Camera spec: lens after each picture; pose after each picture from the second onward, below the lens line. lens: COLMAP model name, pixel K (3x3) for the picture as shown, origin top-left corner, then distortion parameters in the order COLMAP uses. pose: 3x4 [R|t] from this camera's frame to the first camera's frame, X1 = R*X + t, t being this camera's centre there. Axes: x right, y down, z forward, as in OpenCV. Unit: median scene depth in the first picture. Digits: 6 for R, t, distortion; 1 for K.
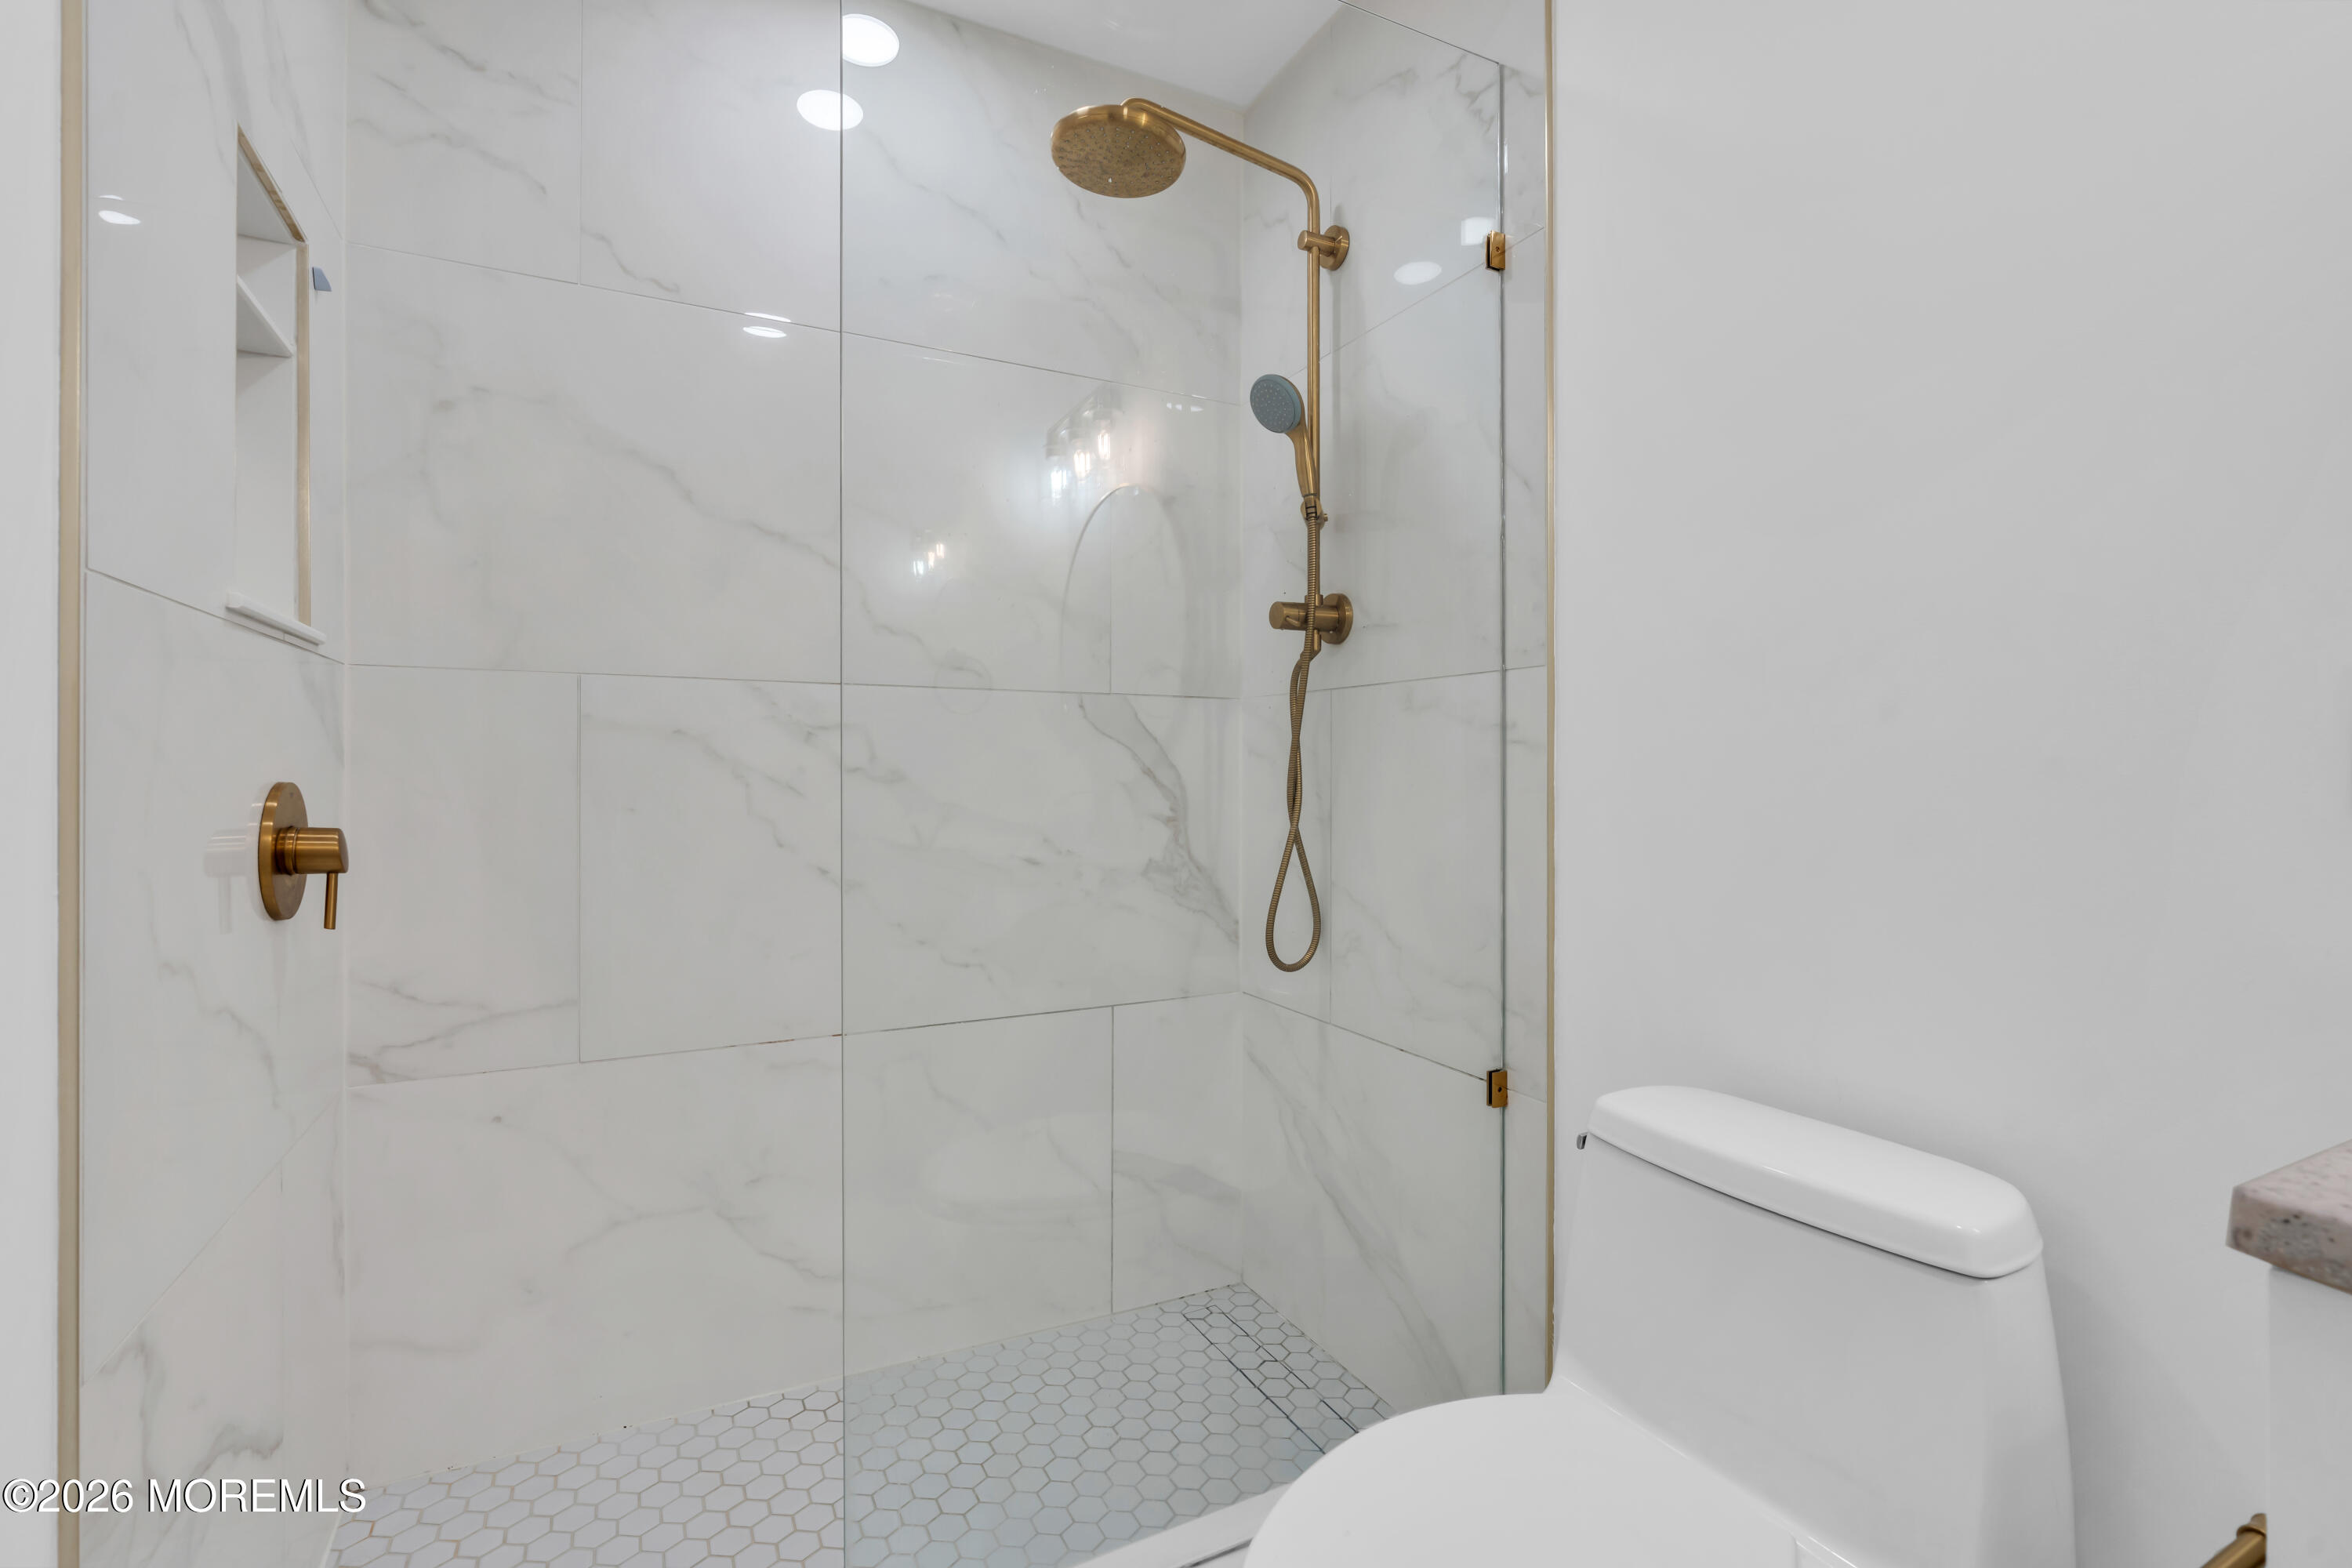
lens RADIAL K [[1058.5, 0, 1171.4], [0, 1058.5, 771.4], [0, 0, 1]] dist [-0.017948, 0.015857]
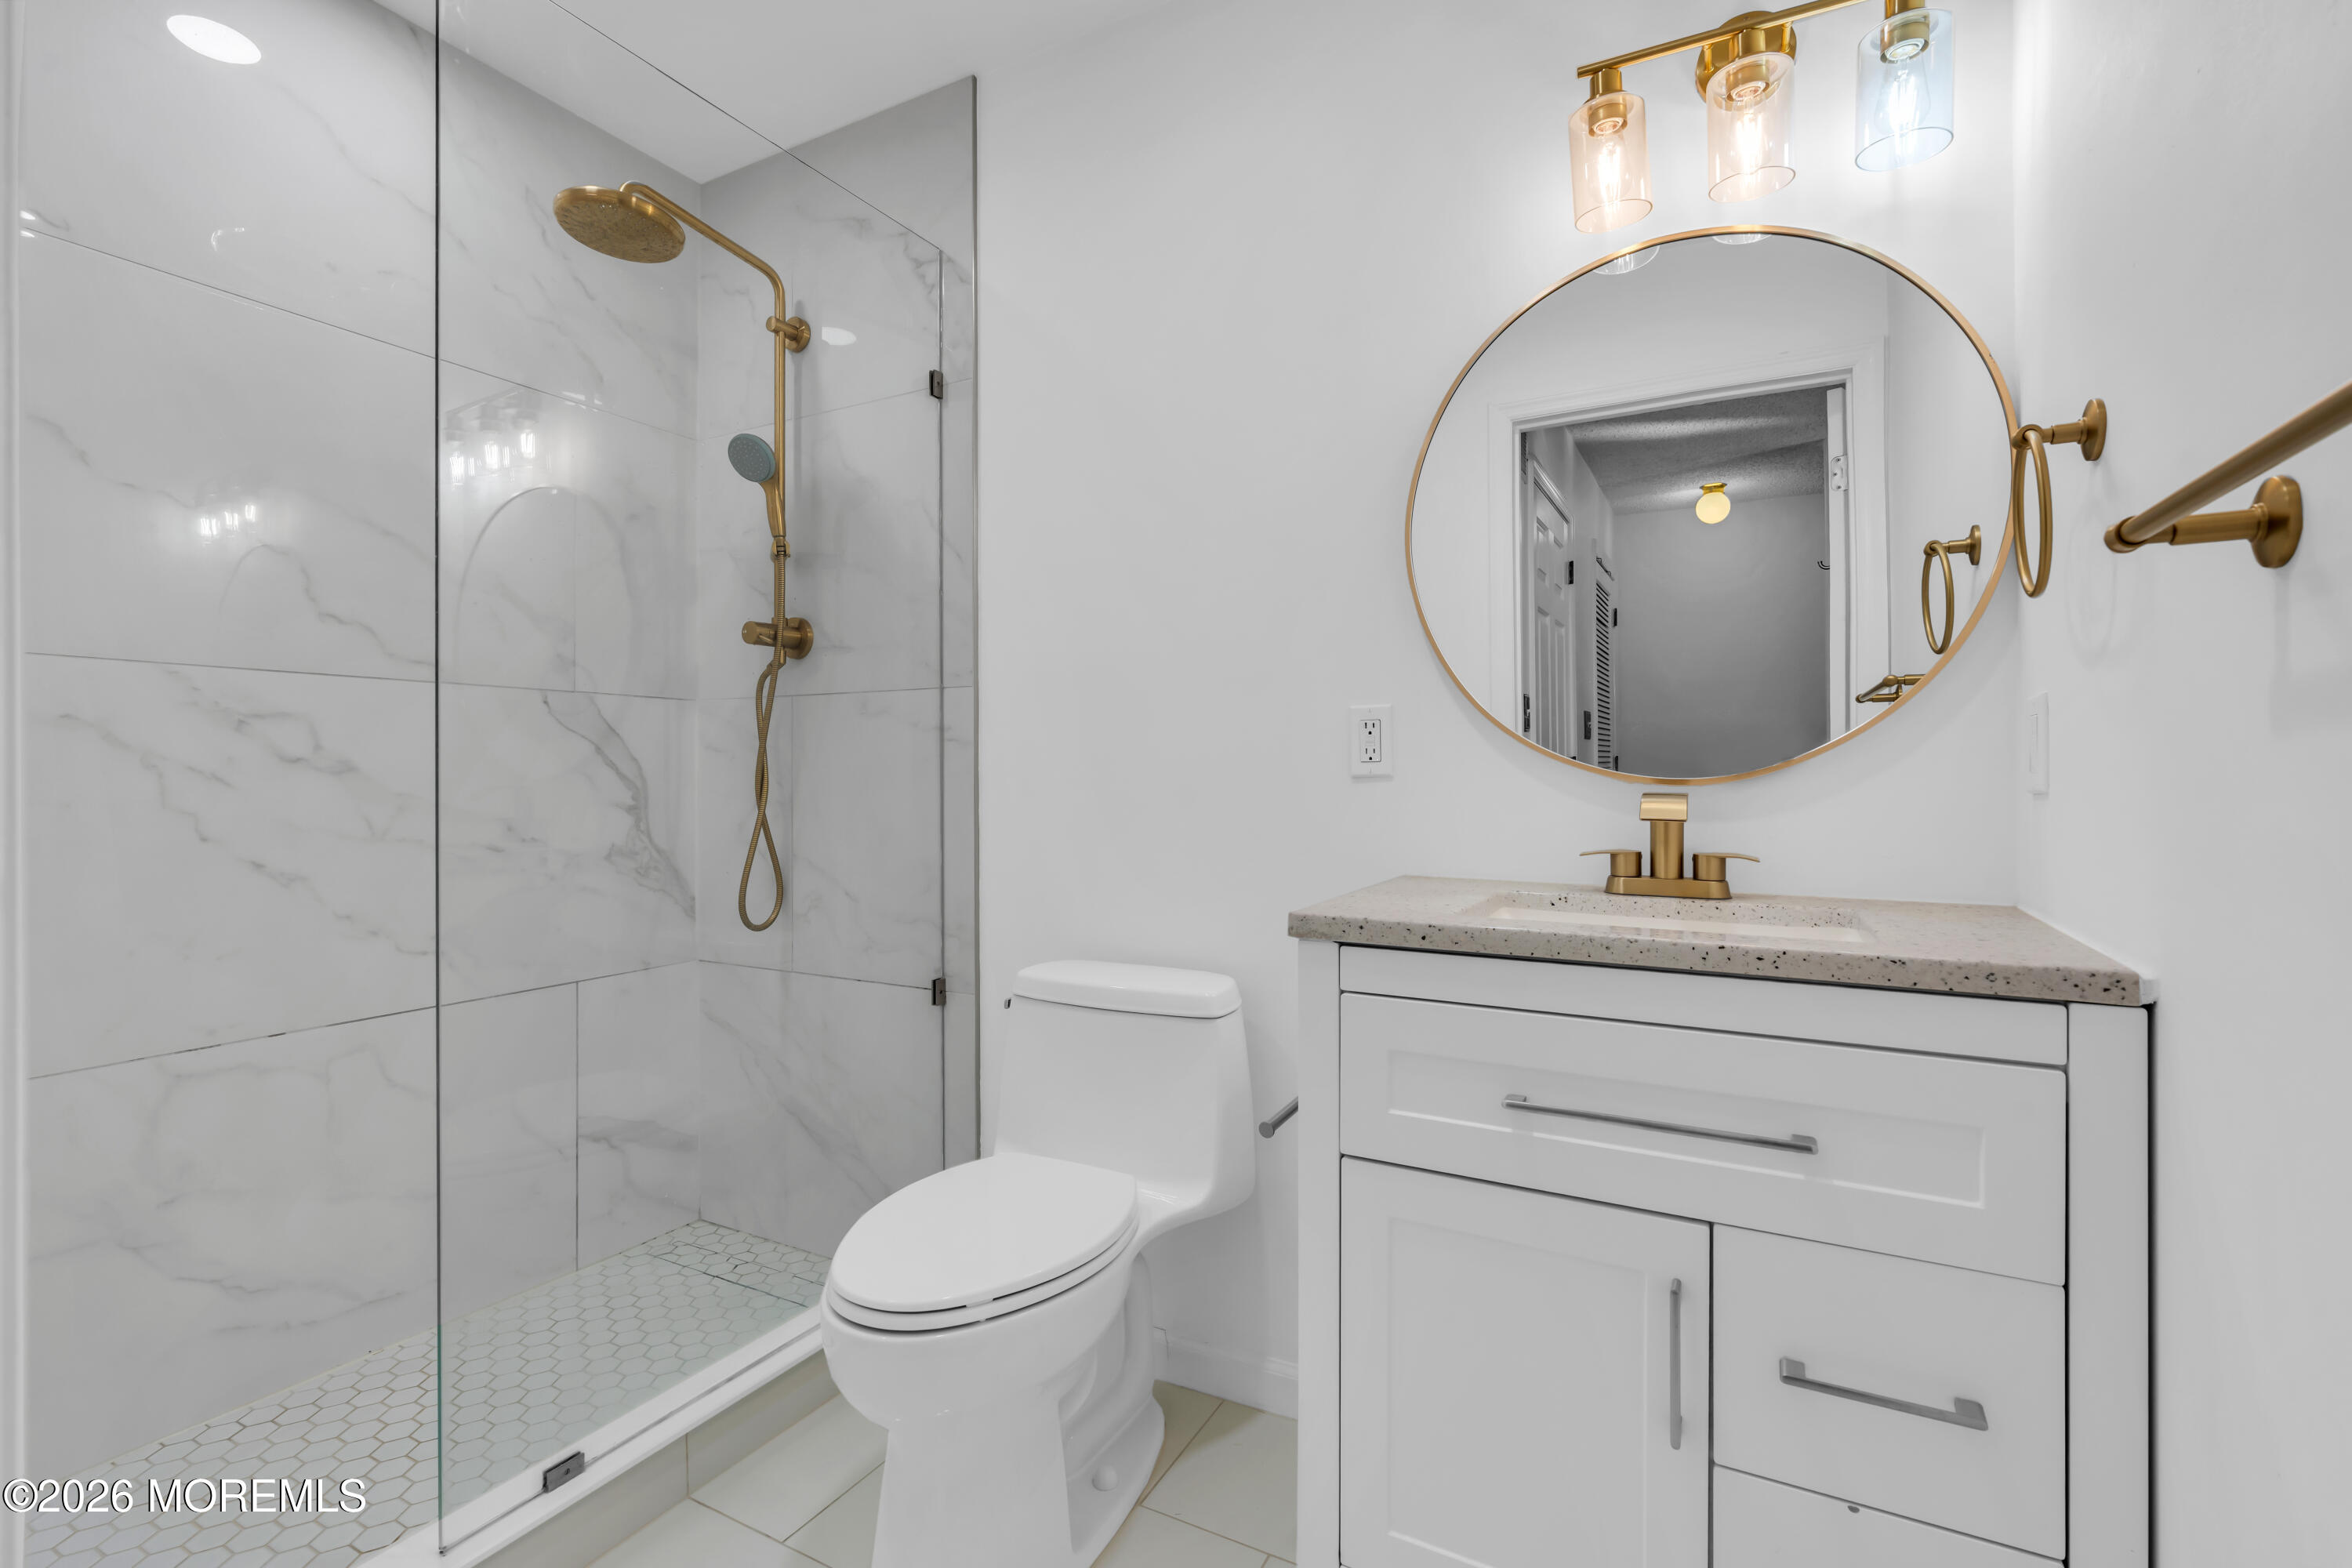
lens RADIAL K [[1056.7, 0, 1164.1], [0, 1056.7, 779.5], [0, 0, 1]] dist [-0.004768, 0.000303]
pose [[0.829513, -0.006147, 0.558454, -0.180483], [0.005149, 0.999981, 0.003358, 0.017434], [-0.558464, 0.000090, 0.829529, -0.255651]]
